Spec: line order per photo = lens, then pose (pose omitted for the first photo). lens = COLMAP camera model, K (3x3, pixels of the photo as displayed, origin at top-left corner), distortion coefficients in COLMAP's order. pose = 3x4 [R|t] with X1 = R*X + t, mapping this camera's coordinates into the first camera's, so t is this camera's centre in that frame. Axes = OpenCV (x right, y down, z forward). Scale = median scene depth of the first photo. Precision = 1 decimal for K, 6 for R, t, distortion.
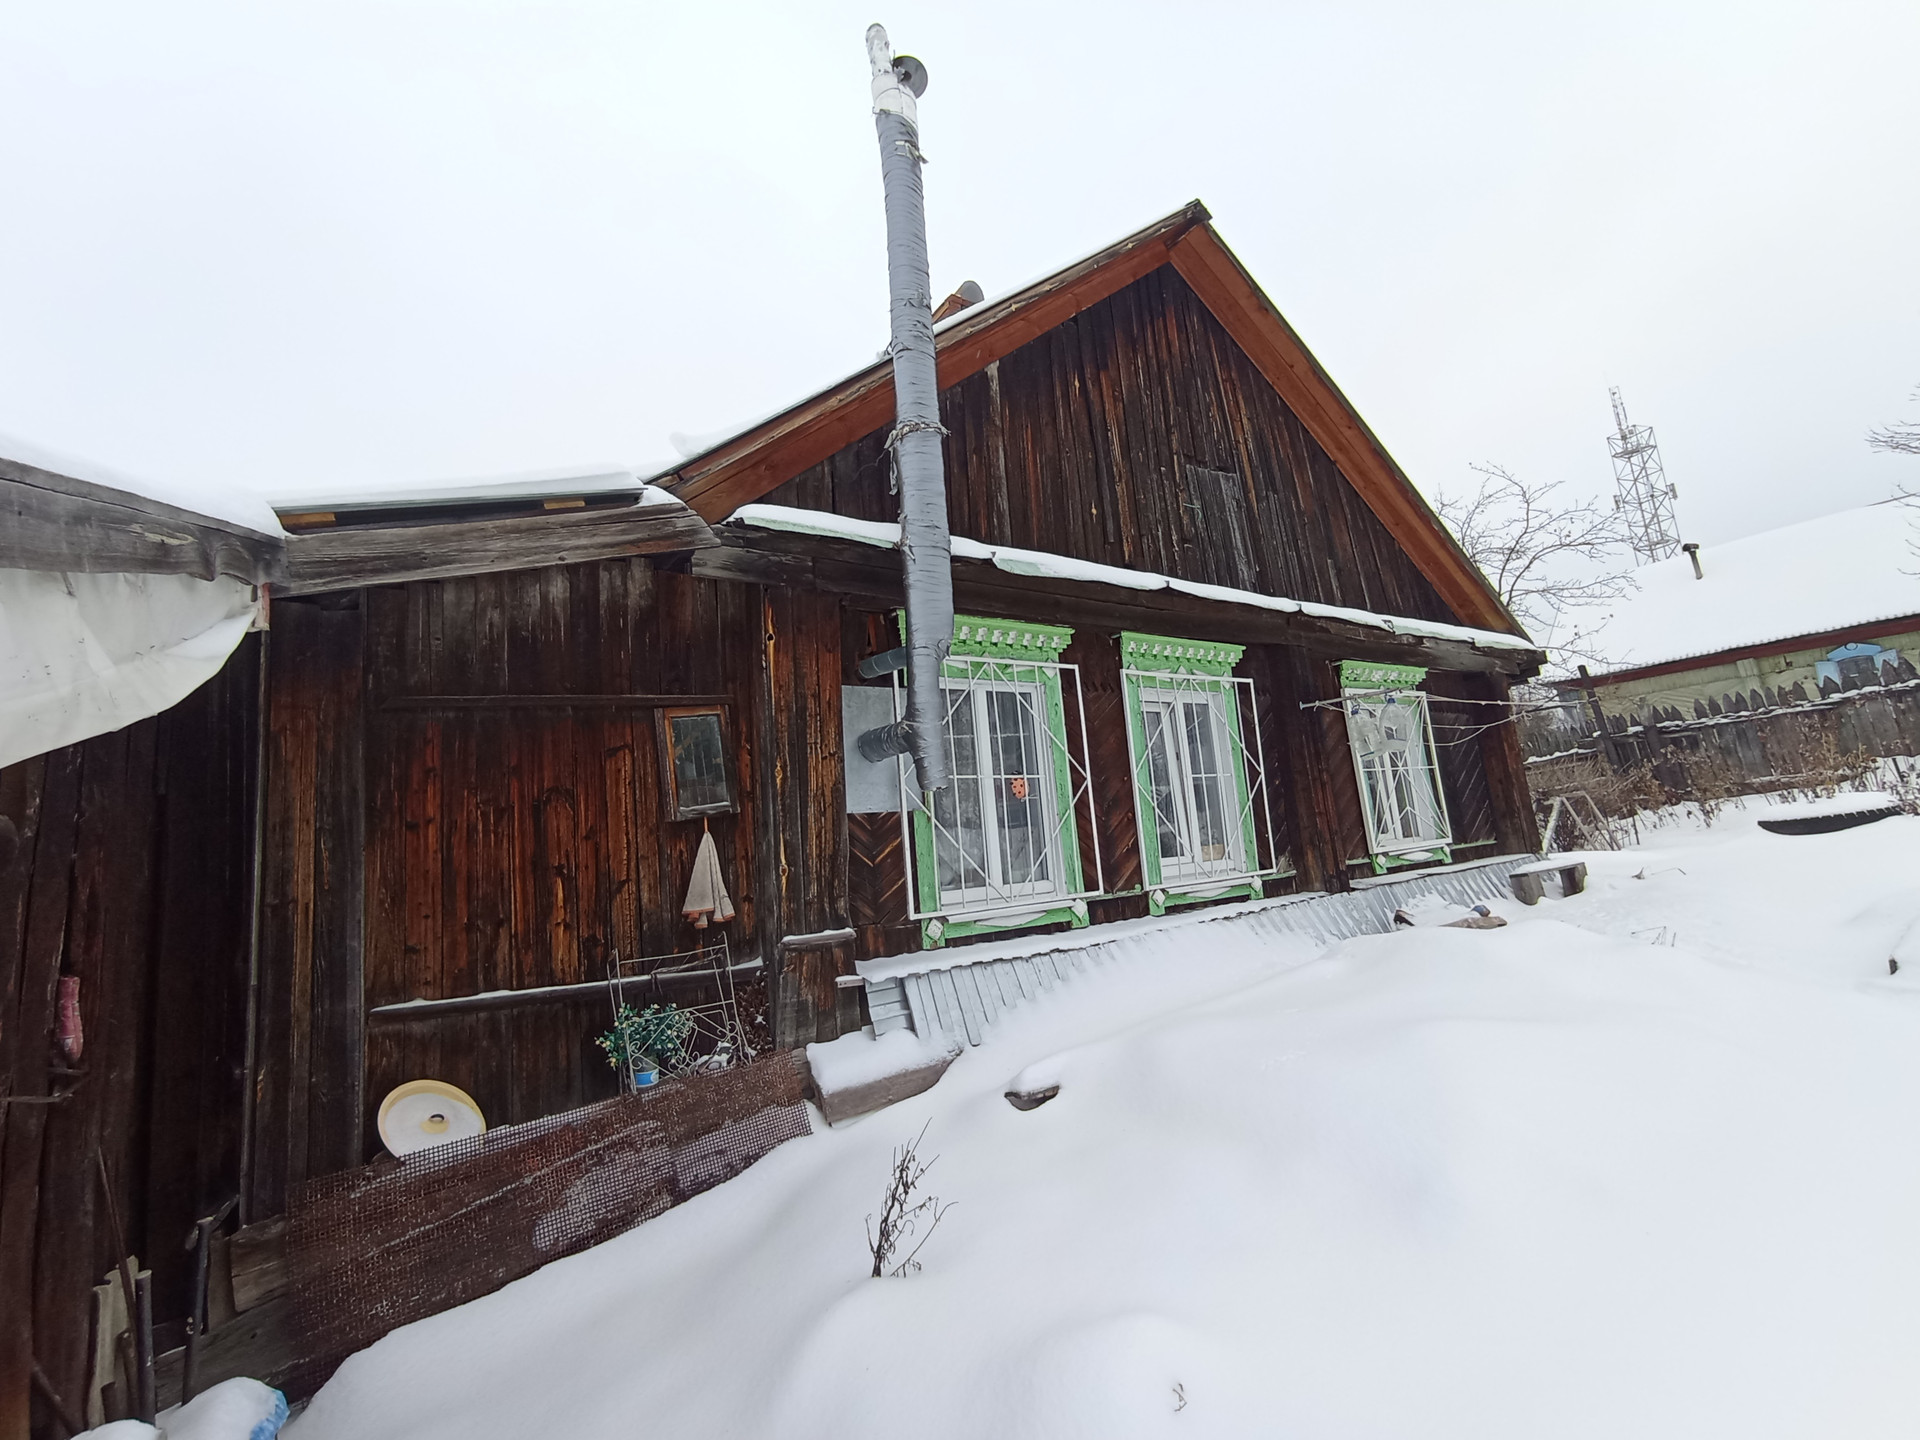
lens RADIAL K [[894.4, 0, 960.0], [0, 894.4, 720.0], [0, 0, 1]] dist [-0.031378, 0.000602]
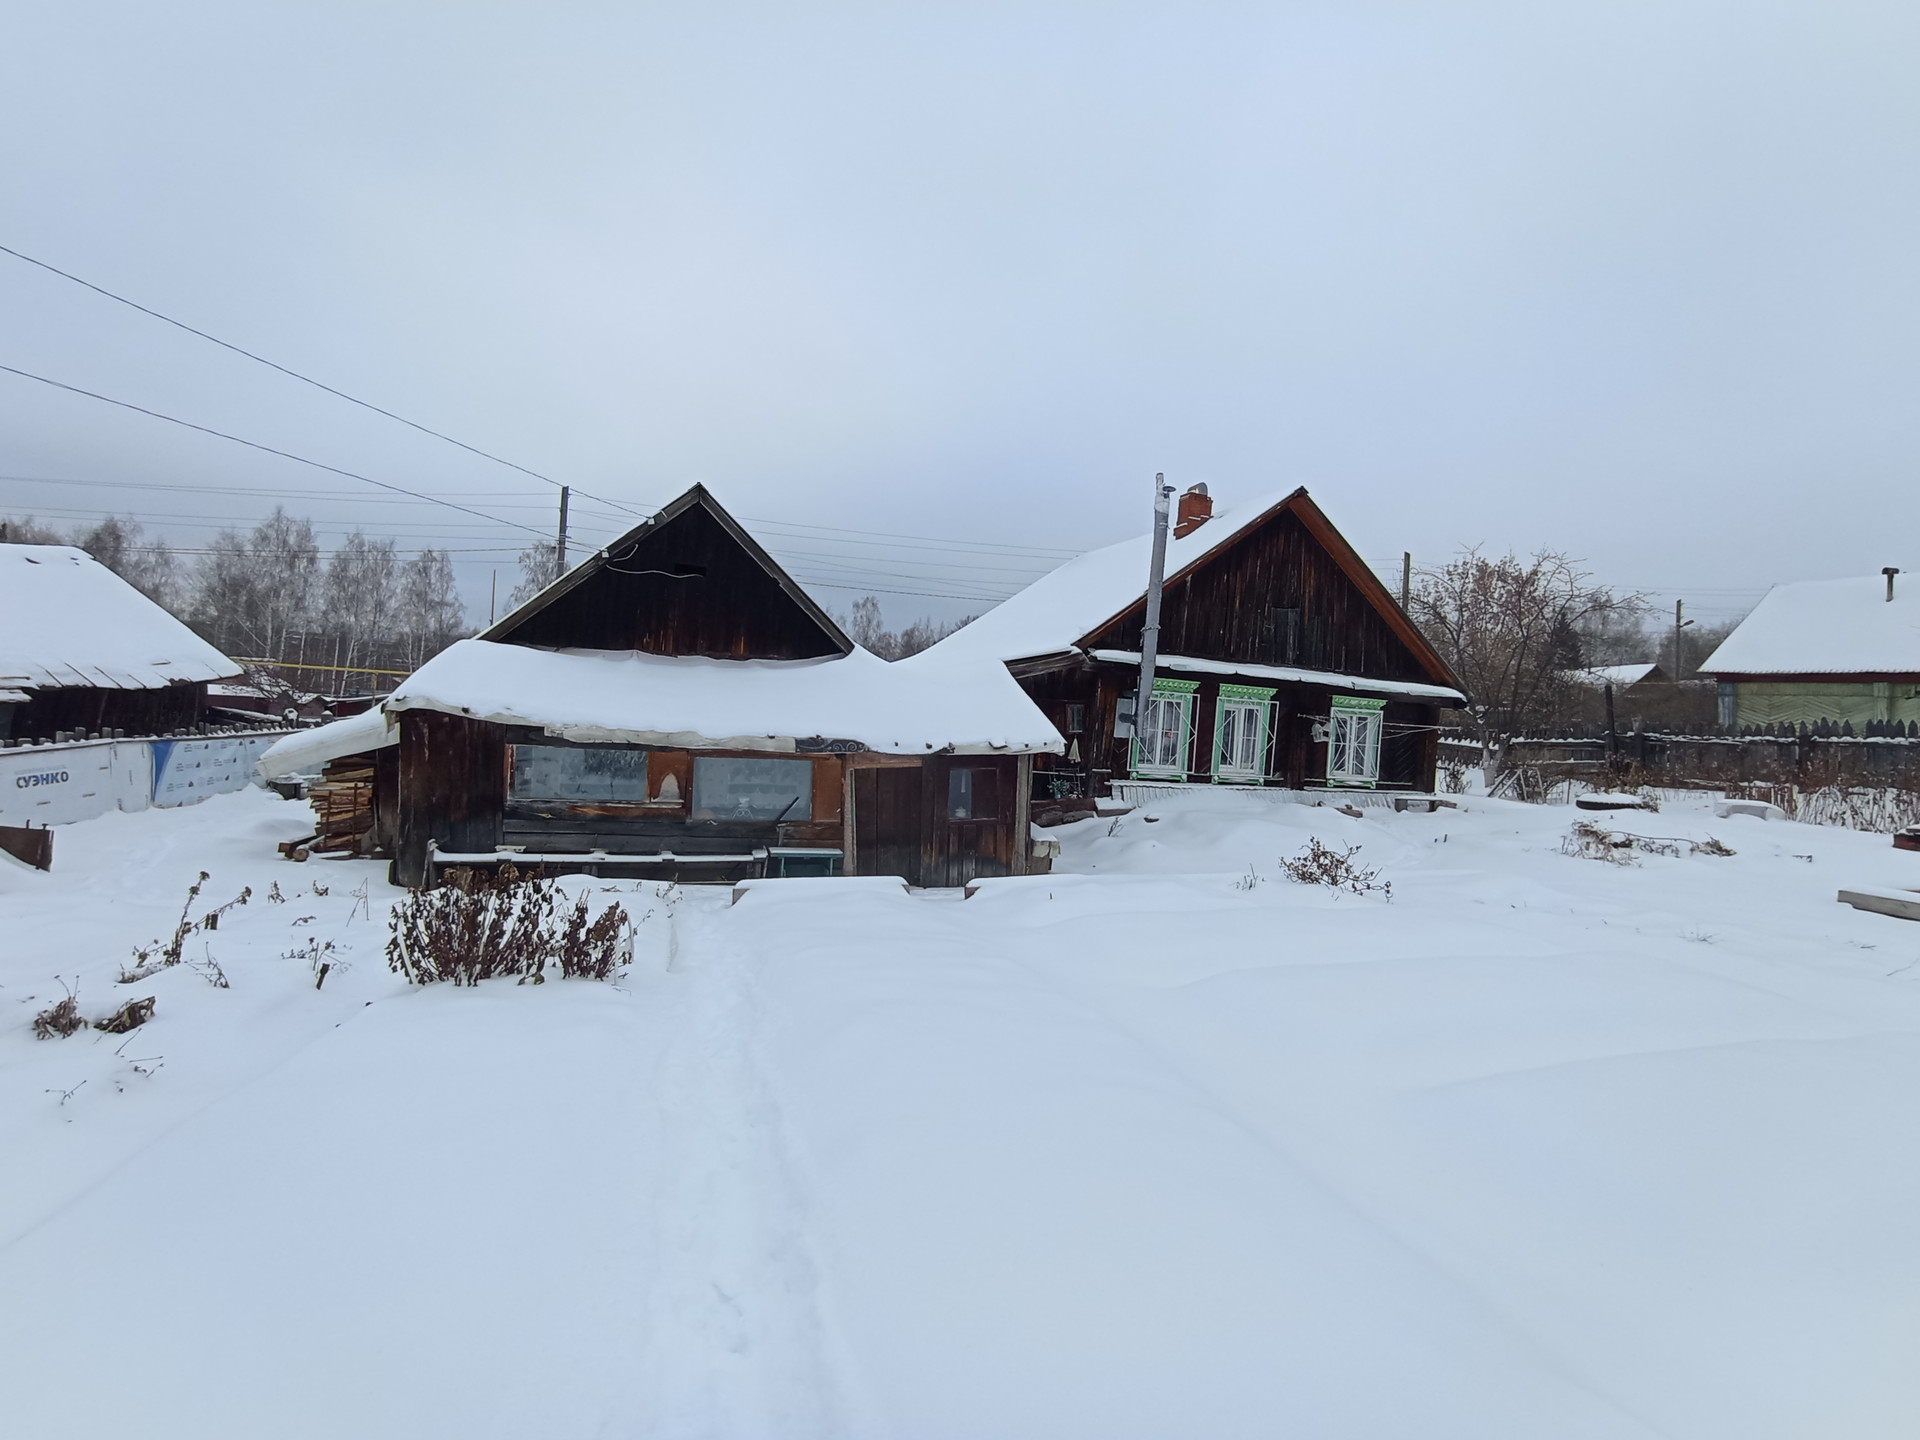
lens RADIAL K [[834.5, 0, 960.0], [0, 834.5, 720.0], [0, 0, 1]] dist [-0.000517, 0.000222]
pose [[0.951127, 0.157140, -0.265826, 0.142416], [-0.108816, 0.976178, 0.187711, -0.456946], [0.288991, -0.149611, 0.945569, -2.009972]]
